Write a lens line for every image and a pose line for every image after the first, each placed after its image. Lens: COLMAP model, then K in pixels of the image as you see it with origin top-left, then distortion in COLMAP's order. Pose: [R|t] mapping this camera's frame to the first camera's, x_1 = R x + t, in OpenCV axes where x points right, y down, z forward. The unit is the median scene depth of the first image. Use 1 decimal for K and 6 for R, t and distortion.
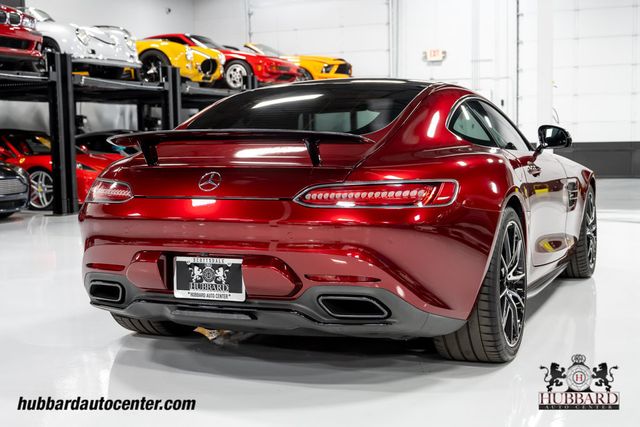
lens RADIAL K [[944.5, 0, 327.0], [0, 944.5, 212.6], [0, 0, 1]] dist [0.010512, 0.000000]
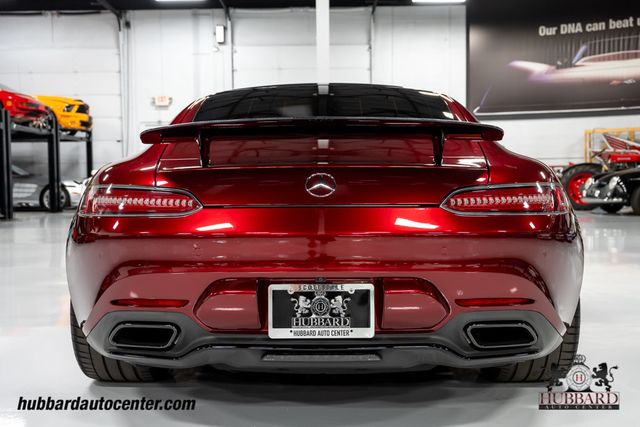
lens RADIAL K [[755.1, 0, 318.1], [0, 755.1, 214.6], [0, 0, 1]] dist [0.015940, 0.000000]
pose [[0.928619, -0.013528, 0.370788, -0.296504], [0.024180, 0.999417, -0.024094, 0.005299], [-0.370246, 0.031340, 0.928405, 0.359795]]
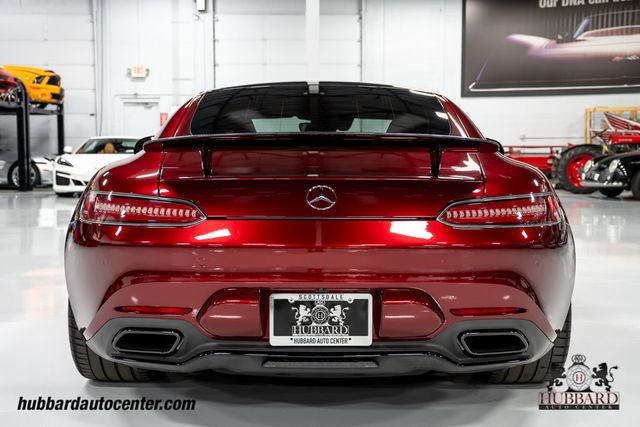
lens RADIAL K [[805.9, 0, 317.8], [0, 805.9, 214.4], [0, 0, 1]] dist [0.015585, 0.000000]
pose [[0.921360, -0.017401, 0.388320, -0.325730], [0.016625, 0.999847, 0.005357, -0.018604], [-0.388354, 0.001520, 0.921509, 0.316386]]
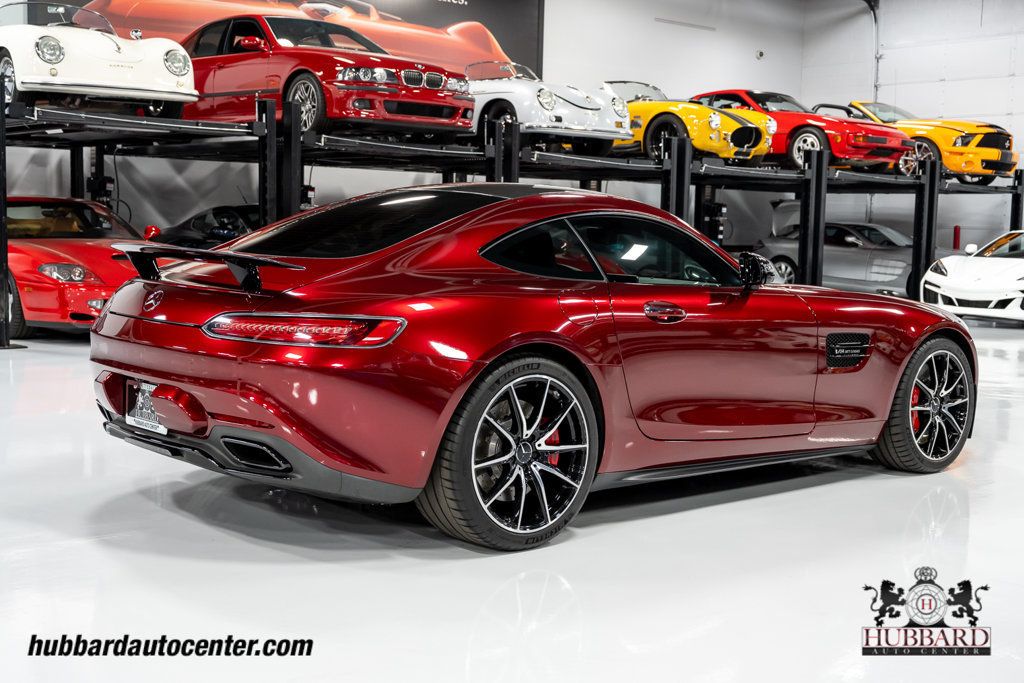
lens RADIAL K [[1340.1, 0, 505.6], [0, 1340.1, 340.0], [0, 0, 1]] dist [0.013177, 0.000000]
pose [[0.902030, 0.078076, -0.424554, 0.619625], [-0.074717, 0.996902, 0.024584, -0.044380], [0.425158, 0.009546, 0.905069, -0.027193]]
